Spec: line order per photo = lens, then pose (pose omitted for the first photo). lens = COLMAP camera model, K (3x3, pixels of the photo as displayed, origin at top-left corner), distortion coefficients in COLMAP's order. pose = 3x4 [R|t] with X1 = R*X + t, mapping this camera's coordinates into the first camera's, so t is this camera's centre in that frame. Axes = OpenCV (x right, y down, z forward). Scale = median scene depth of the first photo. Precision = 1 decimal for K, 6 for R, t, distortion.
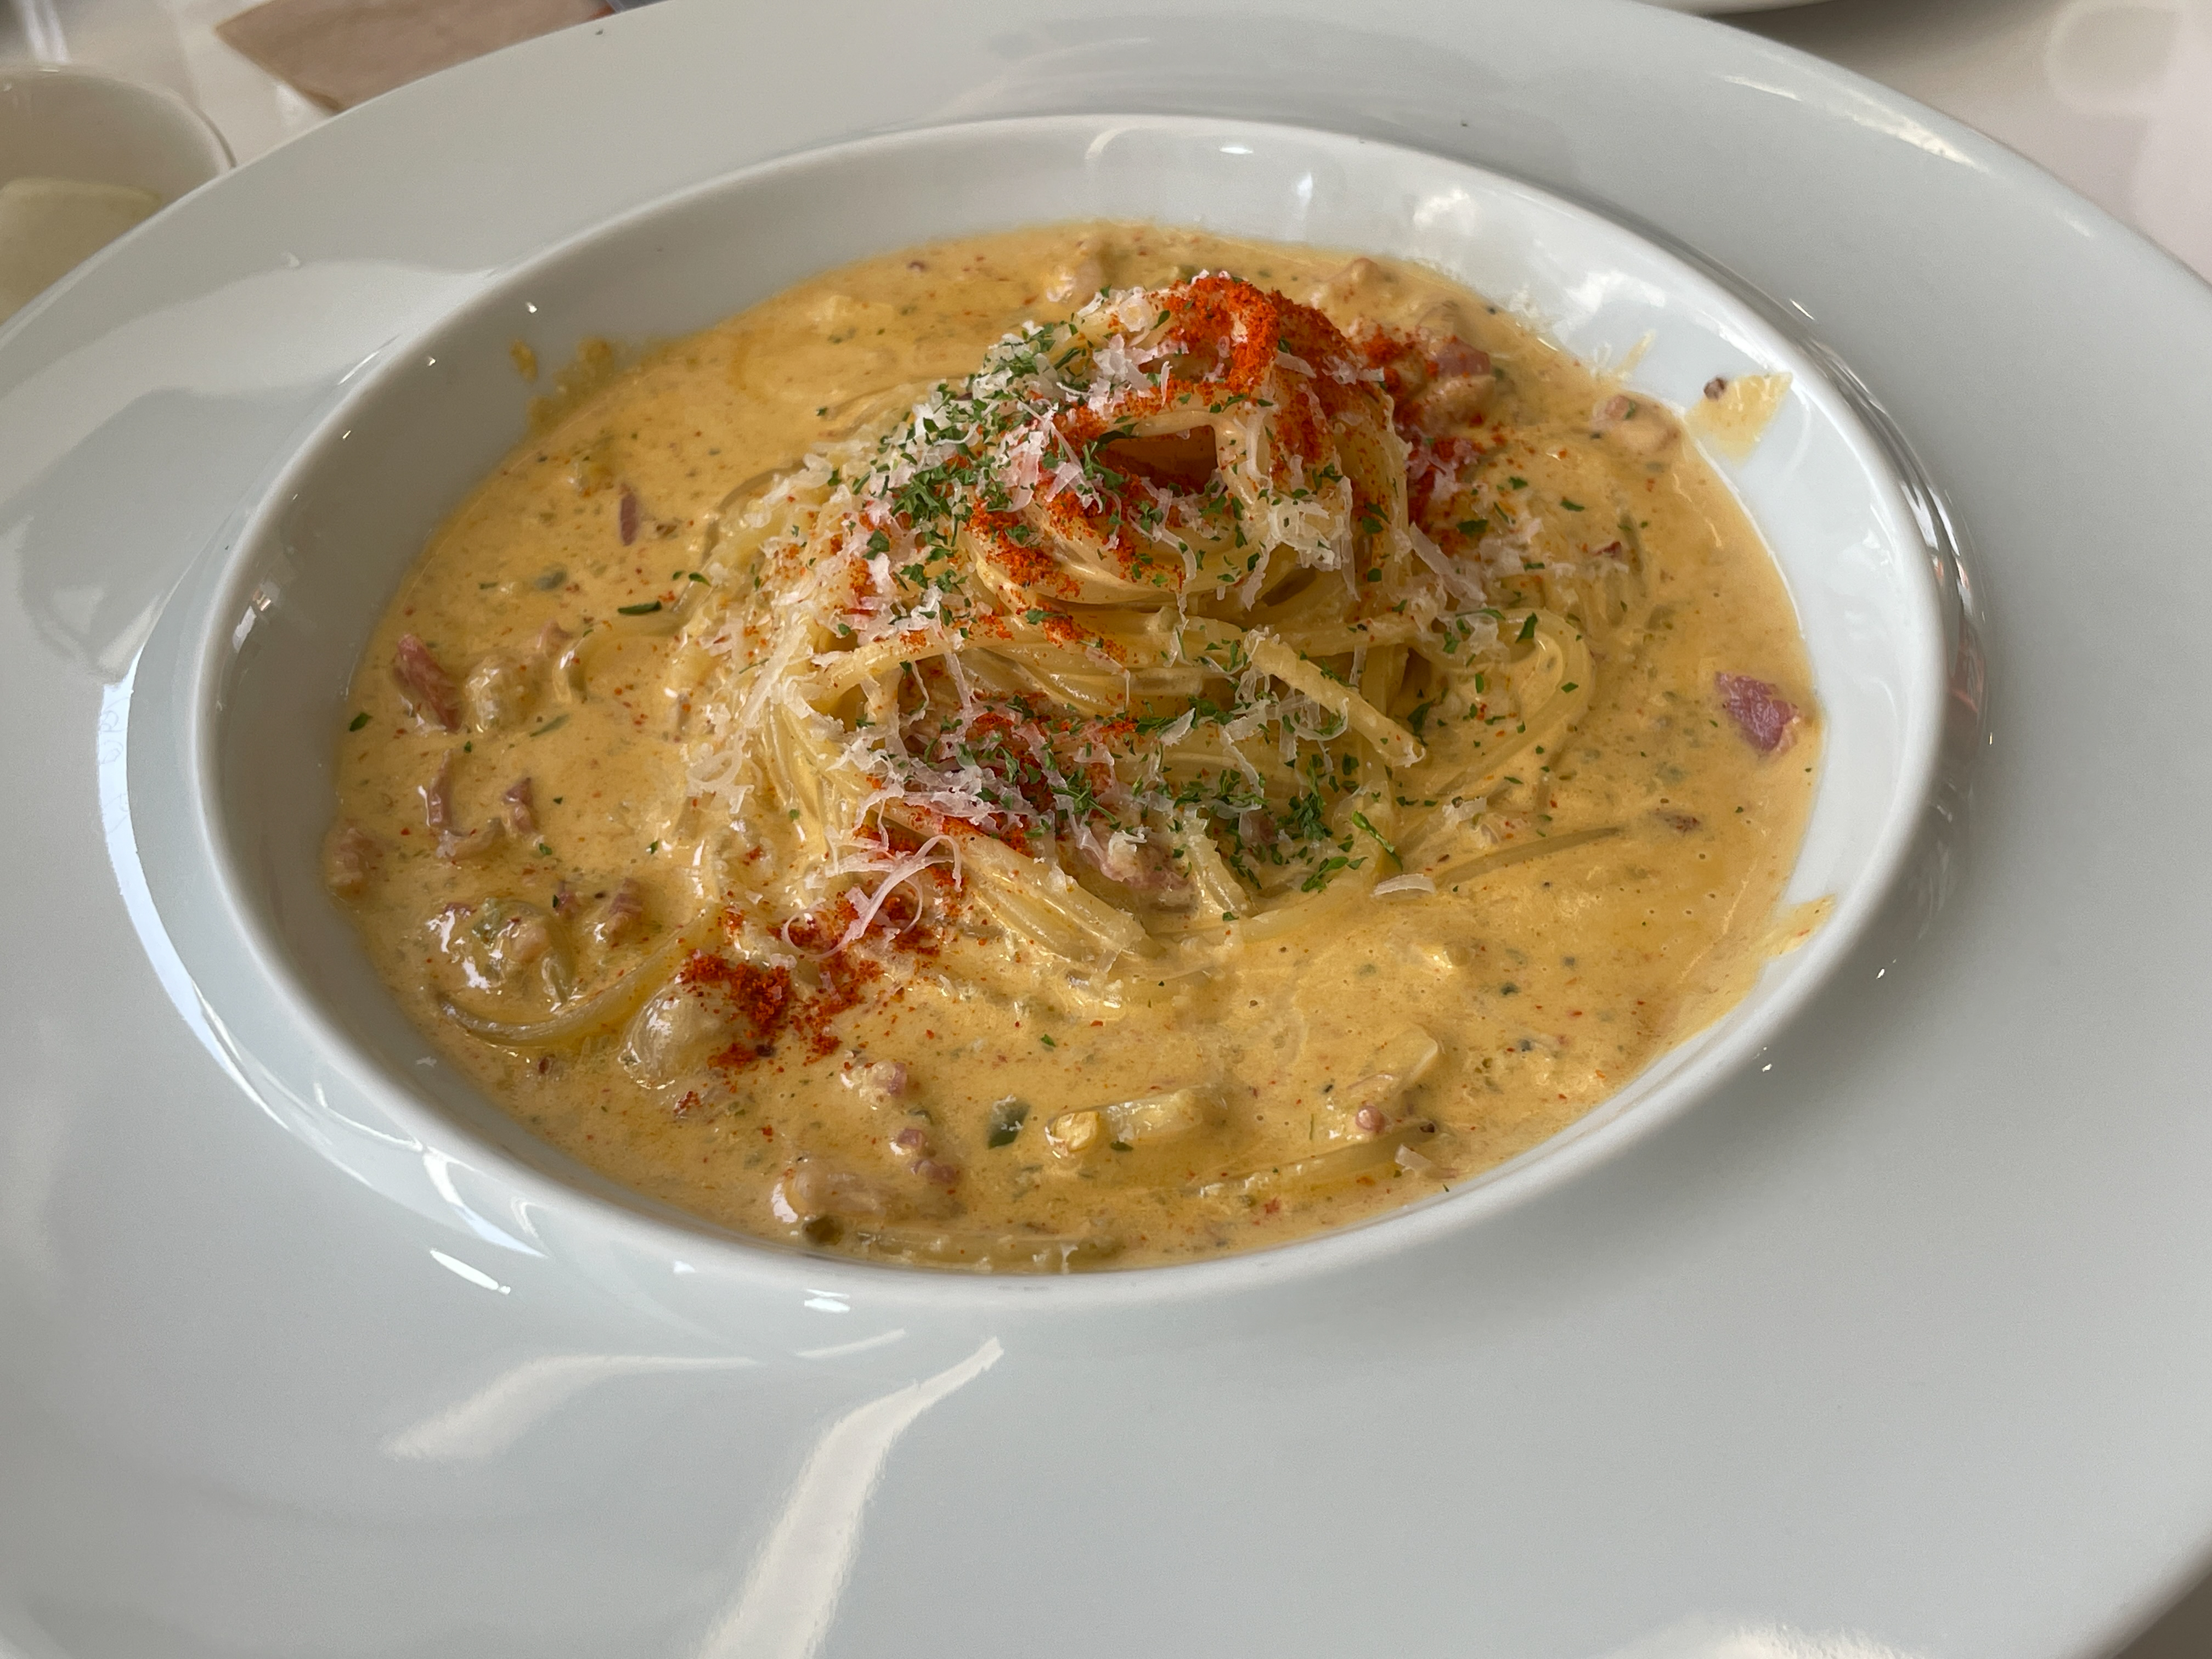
lens RADIAL K [[2421.7, 0, 1104.8], [0, 2421.7, 836.9], [0, 0, 1]] dist [0.081150, -0.000223]
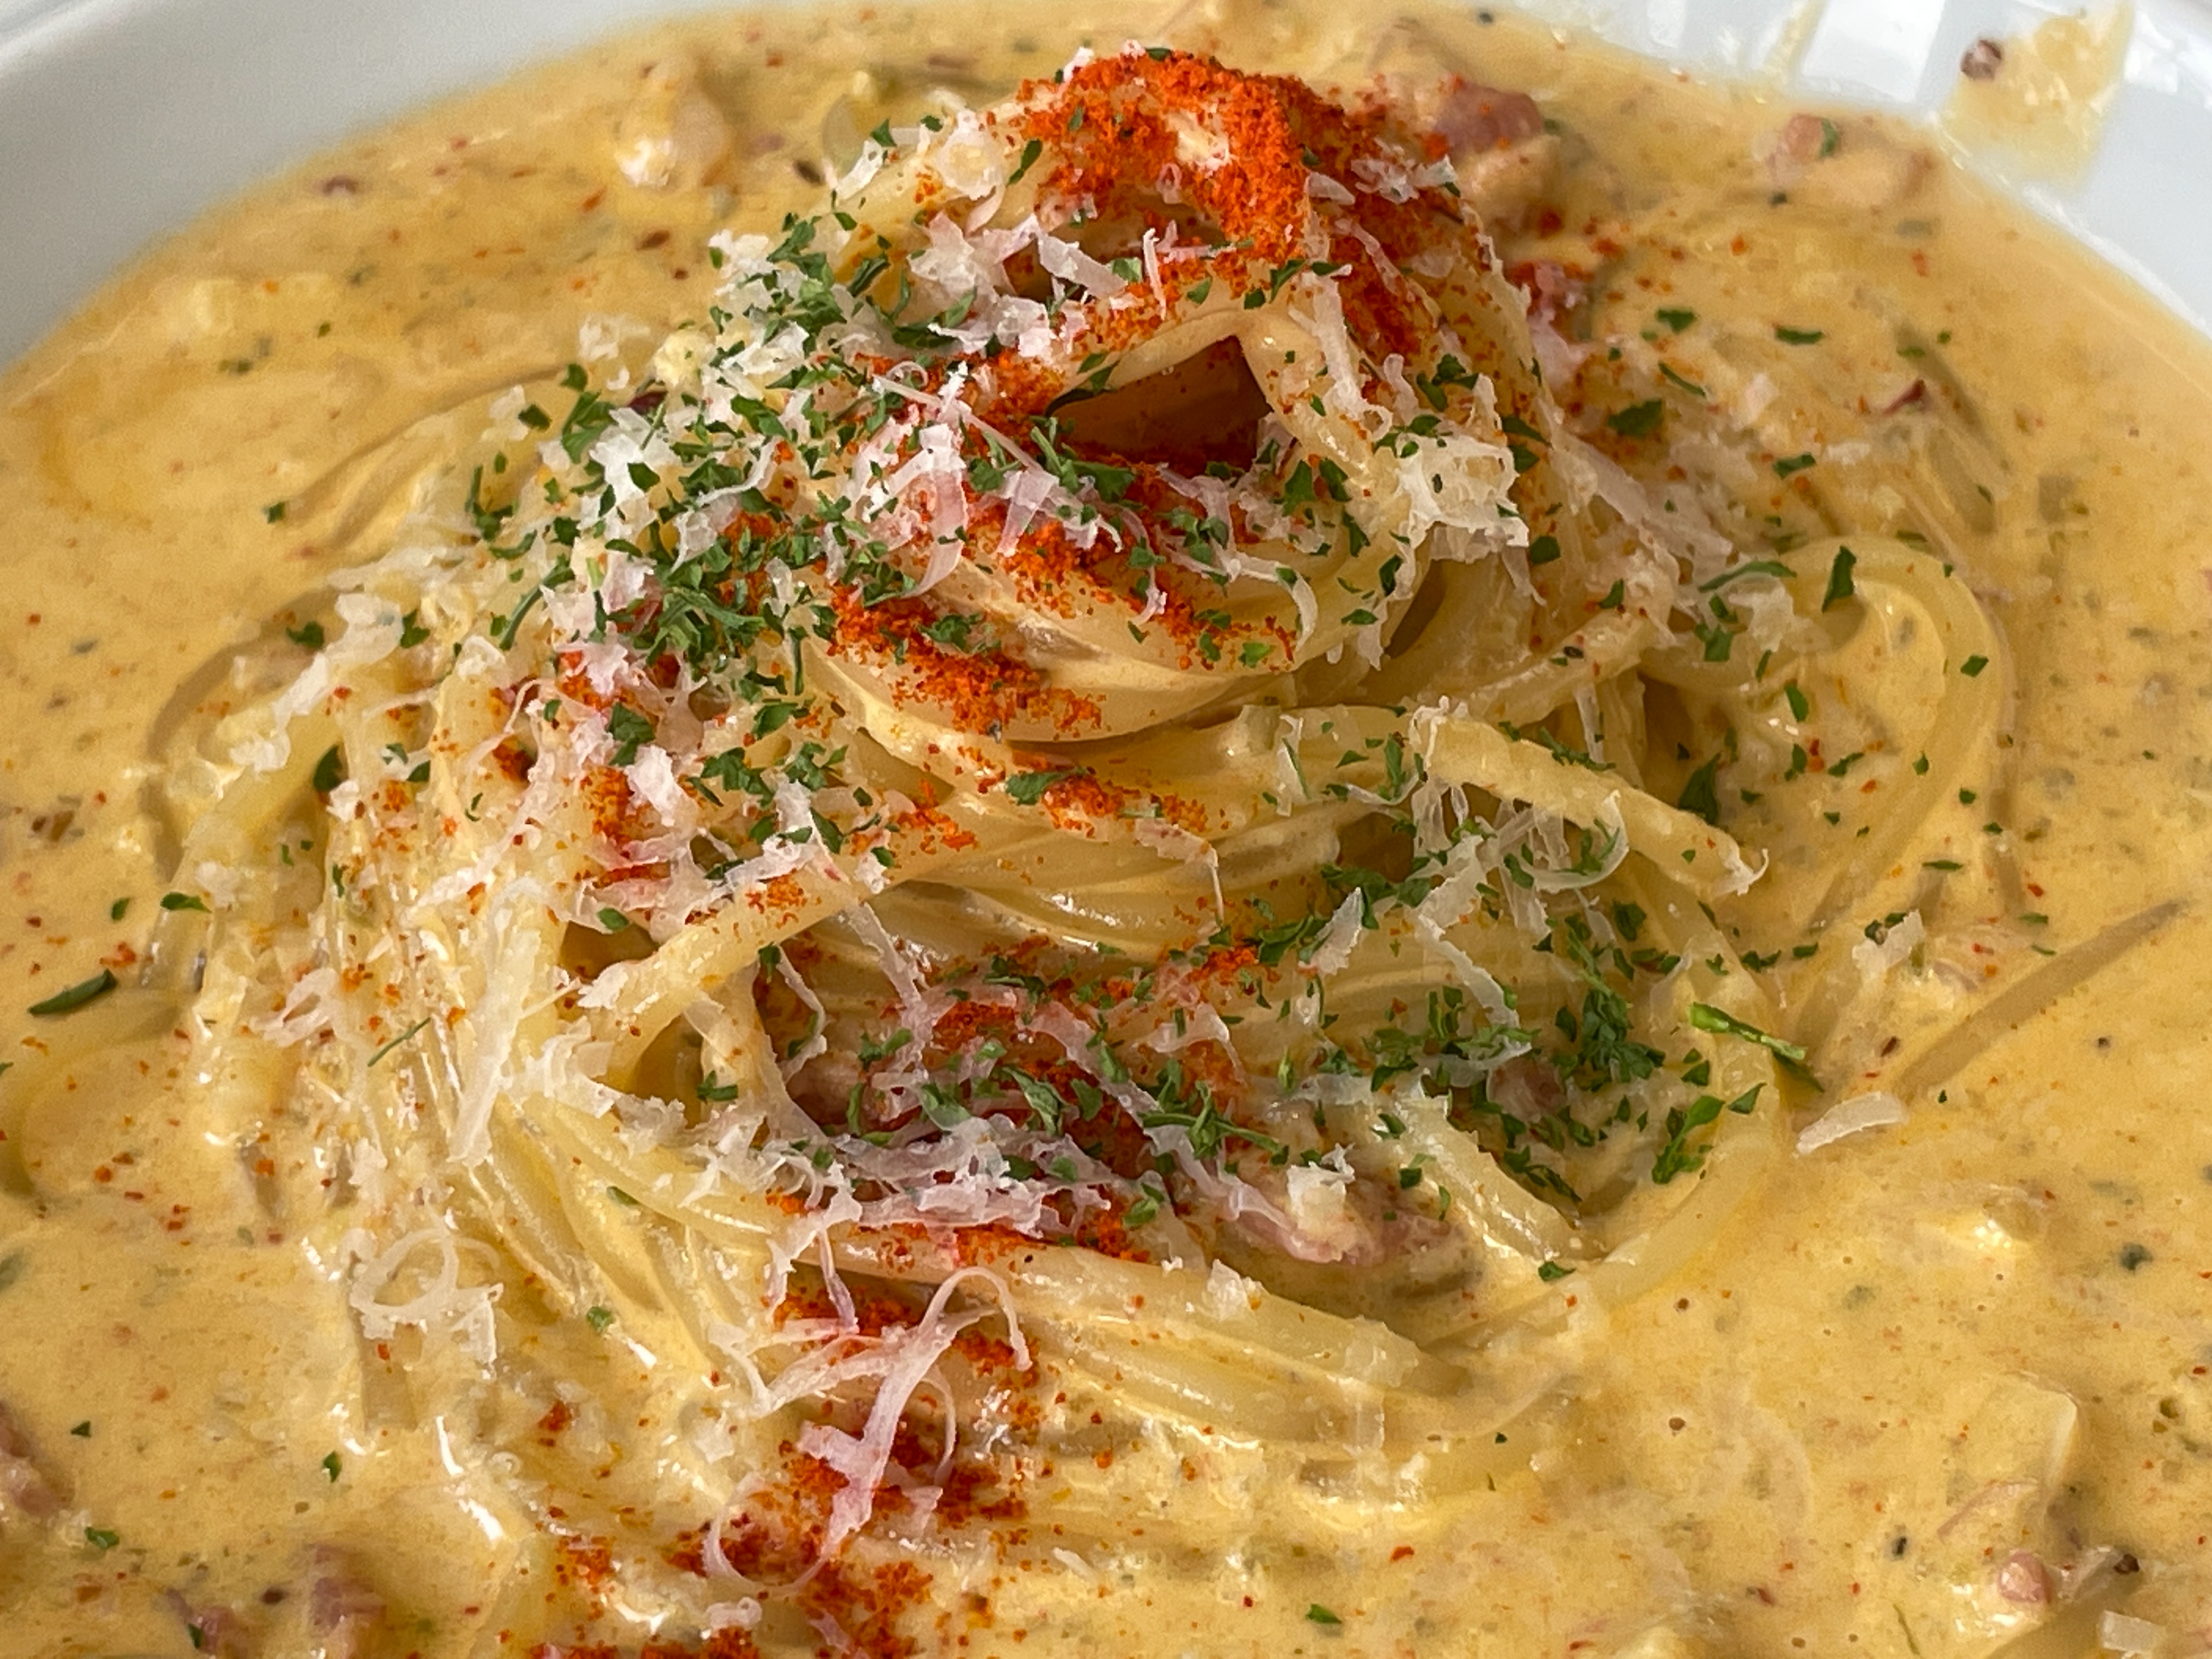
lens RADIAL K [[4723.7, 0, 1105.4], [0, 4723.7, 825.4], [0, 0, 1]] dist [0.064200, 0.256426]
pose [[0.944858, -0.253307, 0.207557, -0.208378], [0.266806, 0.962946, -0.039375, -0.040387], [-0.189892, 0.092581, 0.977430, 0.059944]]
